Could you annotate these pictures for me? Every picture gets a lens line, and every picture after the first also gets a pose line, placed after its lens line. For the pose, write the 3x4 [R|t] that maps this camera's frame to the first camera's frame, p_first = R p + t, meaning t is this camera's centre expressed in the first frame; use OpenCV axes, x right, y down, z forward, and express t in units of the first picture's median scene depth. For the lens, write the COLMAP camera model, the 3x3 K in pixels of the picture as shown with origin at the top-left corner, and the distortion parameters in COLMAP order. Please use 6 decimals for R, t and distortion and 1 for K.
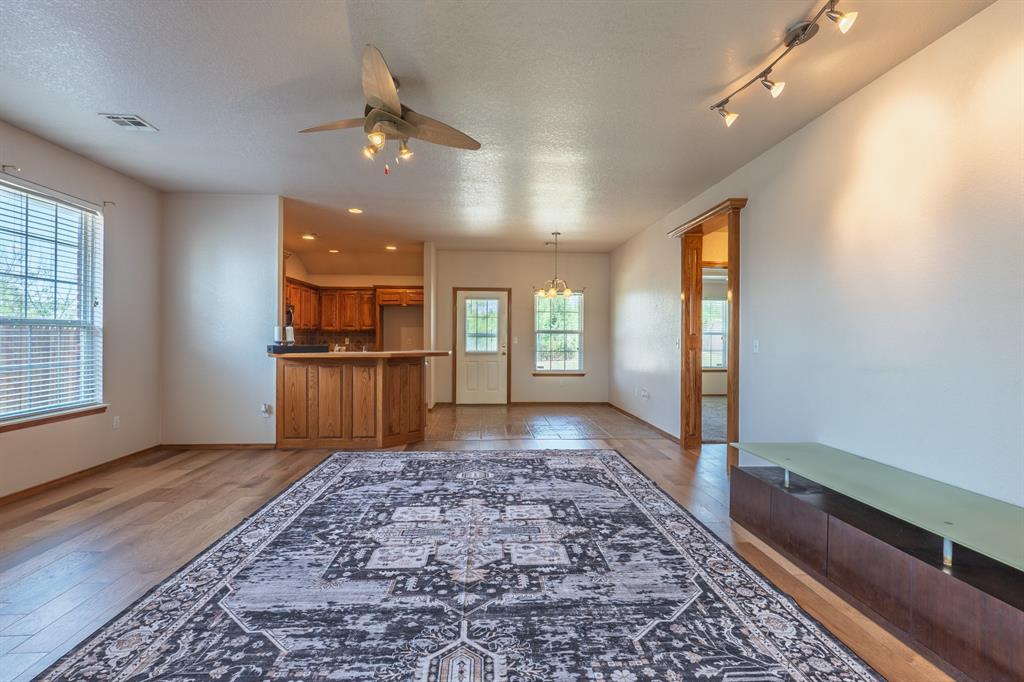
lens RADIAL K [[471.7, 0, 513.9], [0, 471.7, 339.7], [0, 0, 1]] dist [-0.006979, 0.001856]
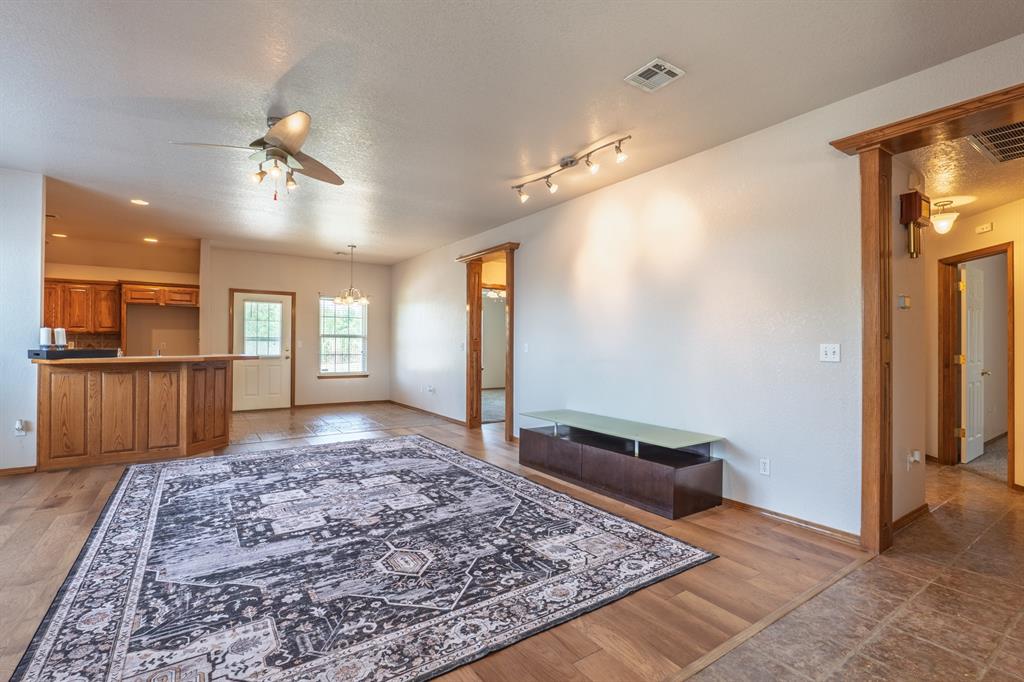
lens RADIAL K [[471.7, 0, 510.2], [0, 471.7, 341.8], [0, 0, 1]] dist [-0.006979, 0.001856]
pose [[0.858933, 0.001551, 0.512086, -0.302223], [0.000564, 0.999992, -0.003976, 0.001709], [-0.512088, 0.003704, 0.858925, -0.240101]]
